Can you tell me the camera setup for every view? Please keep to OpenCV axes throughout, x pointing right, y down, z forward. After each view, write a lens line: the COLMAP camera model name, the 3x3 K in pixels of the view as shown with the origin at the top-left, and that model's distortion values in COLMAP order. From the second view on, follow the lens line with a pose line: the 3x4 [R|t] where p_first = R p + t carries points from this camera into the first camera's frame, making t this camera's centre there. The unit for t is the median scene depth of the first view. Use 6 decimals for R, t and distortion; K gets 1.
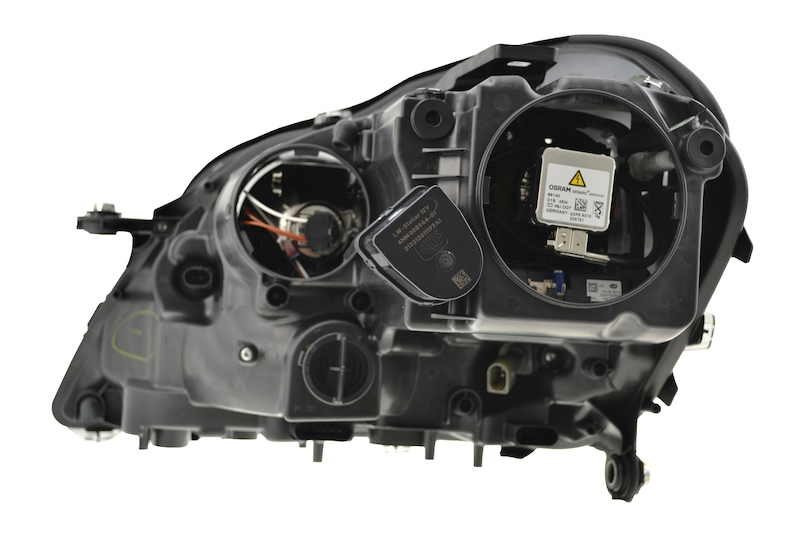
lens RADIAL K [[1221.7, 0, 399.9], [0, 1221.7, 262.1], [0, 0, 1]] dist [0.041814, 0.000000]
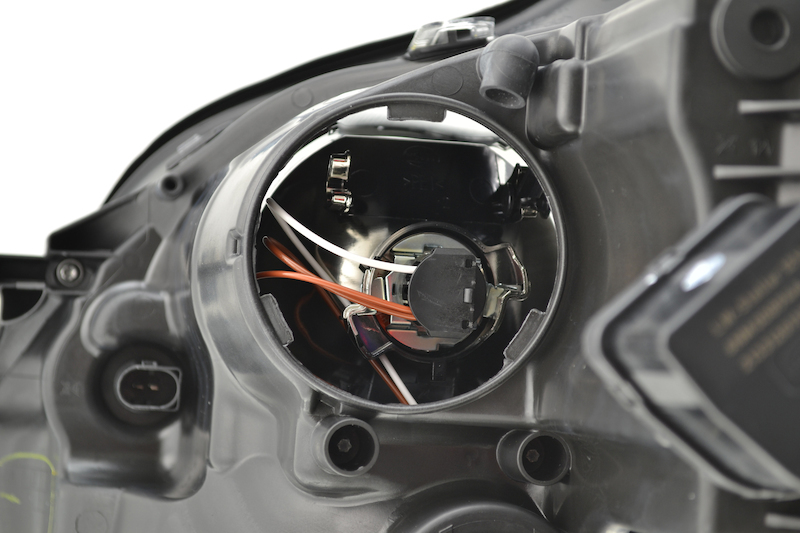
lens RADIAL K [[1850.0, 0, 399.9], [0, 1850.0, 269.4], [0, 0, 1]] dist [0.098962, 0.000000]
pose [[0.999909, 0.002081, 0.013360, -0.088837], [-0.002003, 0.999981, -0.005850, -0.029610], [-0.013371, 0.005822, 0.999894, 0.339305]]
